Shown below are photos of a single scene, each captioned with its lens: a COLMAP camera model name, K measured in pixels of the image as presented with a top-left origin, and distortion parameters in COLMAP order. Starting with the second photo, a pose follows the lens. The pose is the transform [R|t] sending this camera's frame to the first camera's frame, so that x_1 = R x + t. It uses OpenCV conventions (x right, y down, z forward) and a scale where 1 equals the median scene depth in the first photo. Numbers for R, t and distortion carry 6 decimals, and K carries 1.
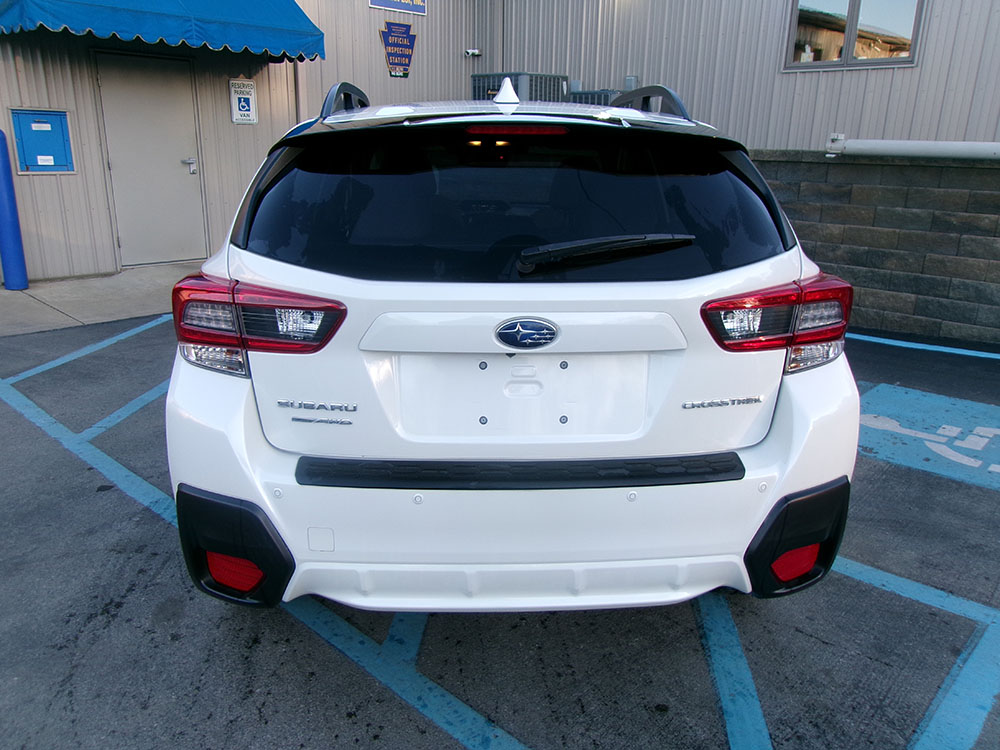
lens RADIAL K [[765.1, 0, 491.8], [0, 765.1, 377.7], [0, 0, 1]] dist [-0.013845, 0.033154]
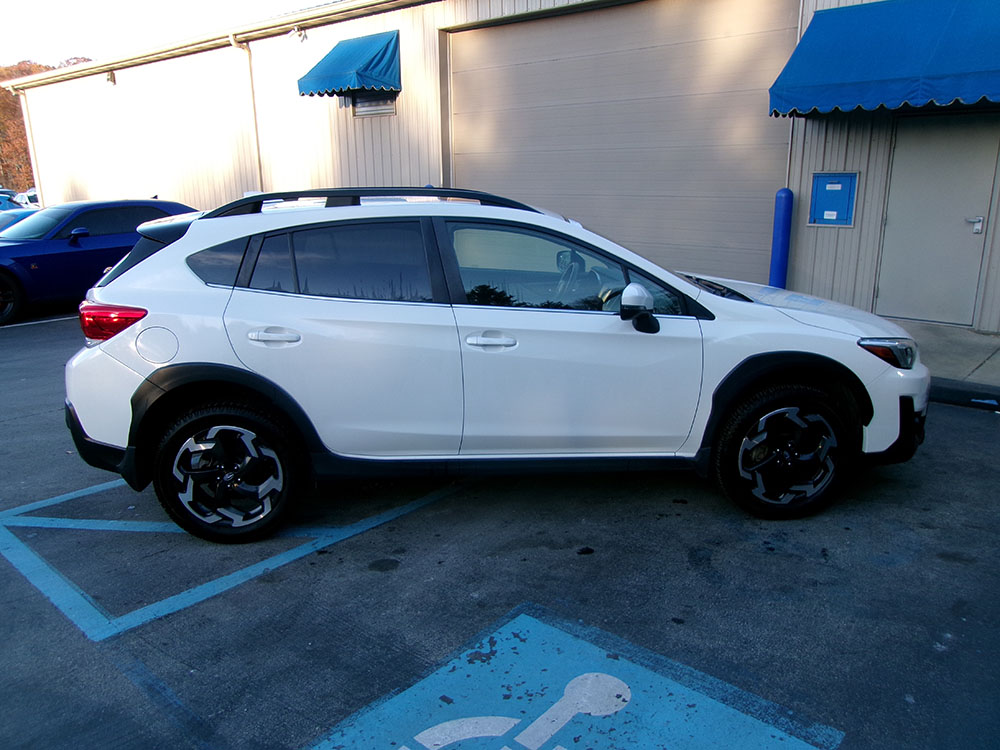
lens RADIAL K [[765.1, 0, 491.1], [0, 765.1, 378.7], [0, 0, 1]] dist [-0.013845, 0.033154]
pose [[0.035844, 0.244086, -0.969091, 0.632081], [-0.283452, 0.932373, 0.224354, -0.177874], [0.958316, 0.266649, 0.102607, 0.482250]]
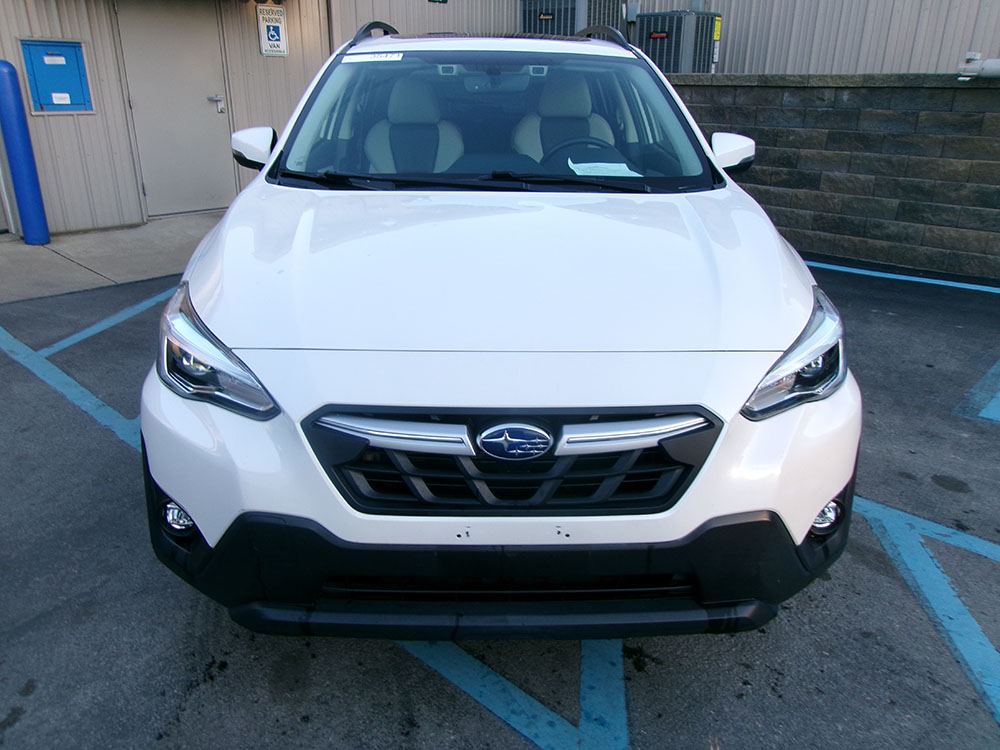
lens RADIAL K [[765.1, 0, 491.9], [0, 765.1, 376.7], [0, 0, 1]] dist [-0.013845, 0.033154]
pose [[0.999890, -0.008762, -0.011962, -0.073294], [0.009592, 0.997418, 0.071175, -0.017939], [0.011308, -0.071282, 0.997392, 0.089674]]
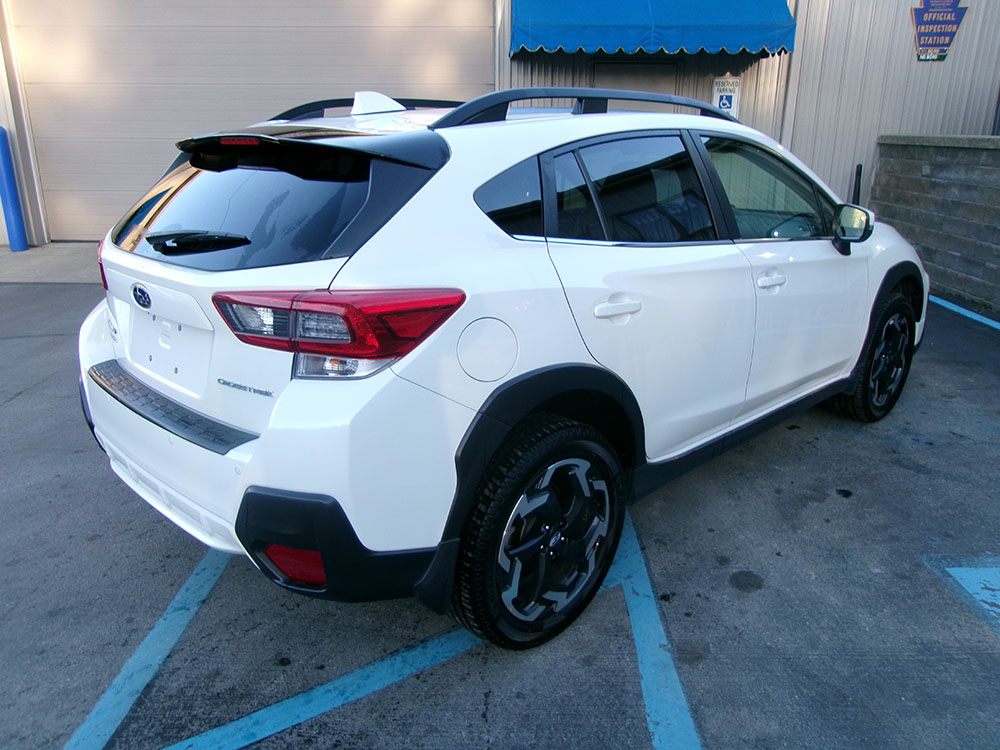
lens RADIAL K [[765.1, 0, 494.7], [0, 765.1, 378.5], [0, 0, 1]] dist [-0.013845, 0.033154]
pose [[0.673229, 0.216936, -0.706896, 0.337461], [-0.210664, 0.972648, 0.097860, -0.041975], [0.708790, 0.083035, 0.700515, 0.121918]]
